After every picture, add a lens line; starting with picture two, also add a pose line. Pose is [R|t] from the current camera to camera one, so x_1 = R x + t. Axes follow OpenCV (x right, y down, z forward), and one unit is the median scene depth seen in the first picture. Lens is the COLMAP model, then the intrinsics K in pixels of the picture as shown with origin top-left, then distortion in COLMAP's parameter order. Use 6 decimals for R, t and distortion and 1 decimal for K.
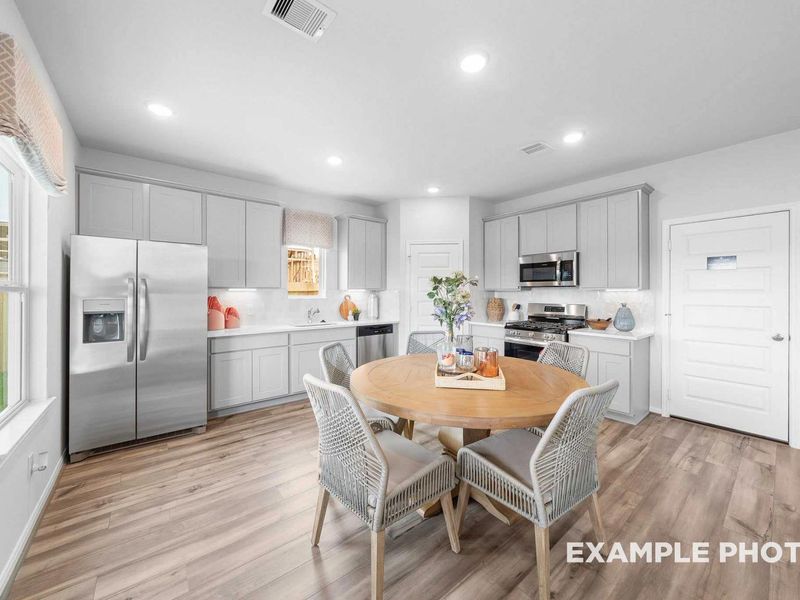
lens RADIAL K [[312.1, 0, 400.2], [0, 312.1, 293.2], [0, 0, 1]] dist [-0.001218, -0.000882]
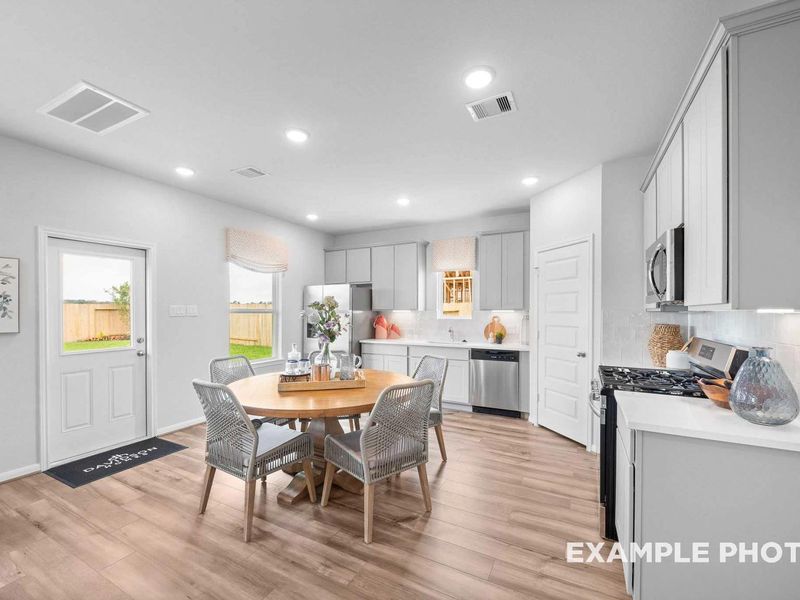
lens RADIAL K [[349.0, 0, 401.4], [0, 349.0, 309.7], [0, 0, 1]] dist [0.018023, 0.000085]
pose [[0.398207, -0.001756, -0.917294, 0.841873], [0.001747, 0.999998, -0.001155, -0.015000], [0.917294, -0.001143, 0.398209, 0.398379]]
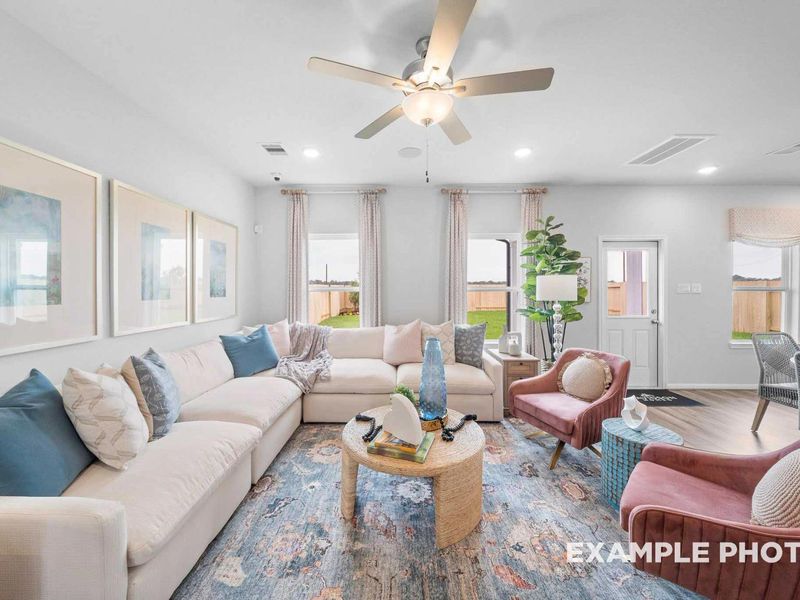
lens RADIAL K [[312.1, 0, 394.6], [0, 312.1, 291.5], [0, 0, 1]] dist [-0.001218, -0.000882]
pose [[-0.638328, 0.007444, -0.769729, 1.107423], [0.005014, 0.999972, 0.005512, -0.015560], [0.769748, -0.000341, -0.638347, 0.129329]]
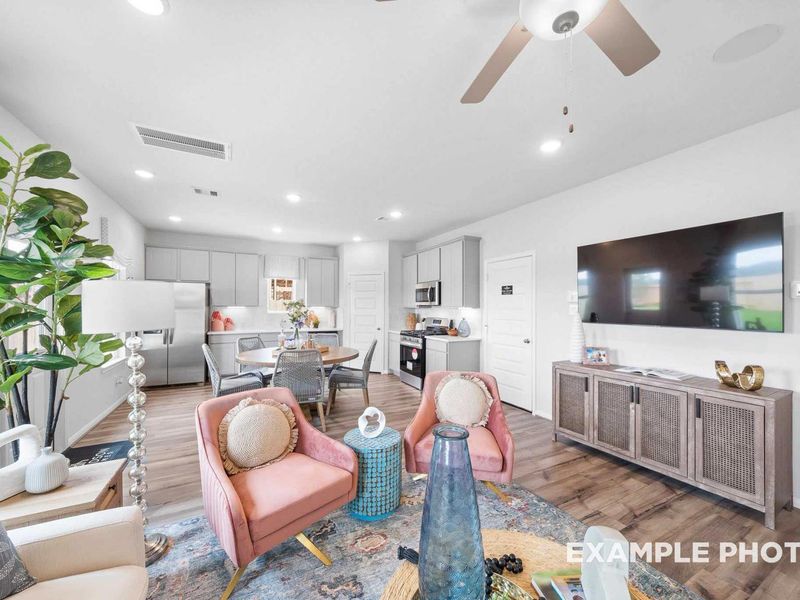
lens RADIAL K [[312.1, 0, 397.2], [0, 312.1, 307.6], [0, 0, 1]] dist [-0.001218, -0.000882]
pose [[0.979719, 0.002869, -0.200355, 0.630069], [-0.002222, 0.999992, 0.003454, -0.016177], [0.200364, -0.002938, 0.979717, -0.414687]]
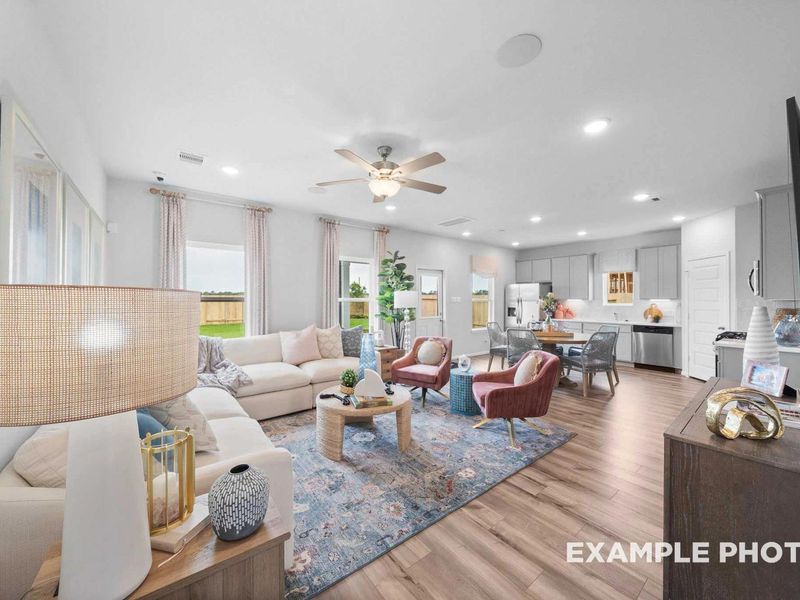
lens RADIAL K [[312.1, 0, 394.2], [0, 312.1, 296.3], [0, 0, 1]] dist [-0.001218, -0.000882]
pose [[-0.023703, -0.010206, -0.999667, 1.467493], [0.003166, 0.999942, -0.010284, -0.017320], [0.999714, -0.003409, -0.023669, -0.091106]]
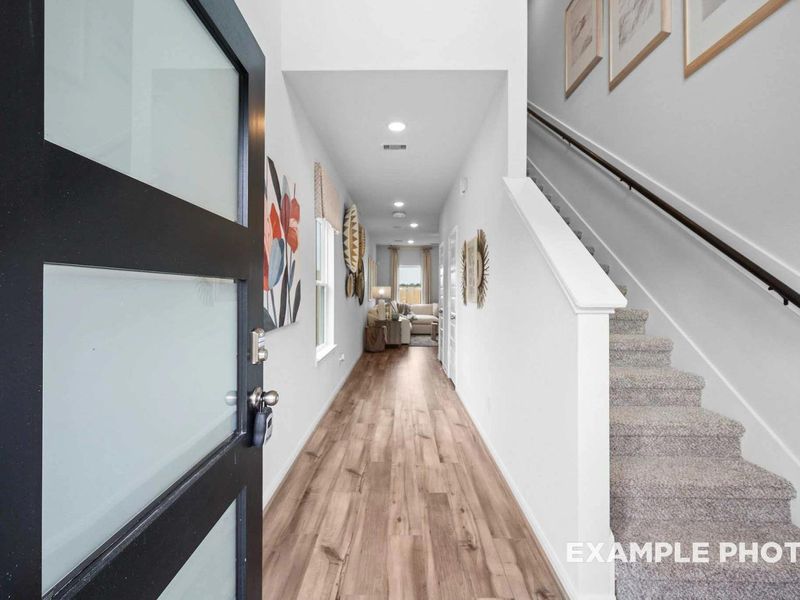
lens RADIAL K [[312.1, 0, 399.7], [0, 312.1, 296.1], [0, 0, 1]] dist [-0.001218, -0.000882]
pose [[-0.639131, 0.005717, -0.769077, 2.475086], [-0.000599, 0.999968, 0.007932, 0.021995], [0.769098, 0.005530, -0.639107, 0.878062]]
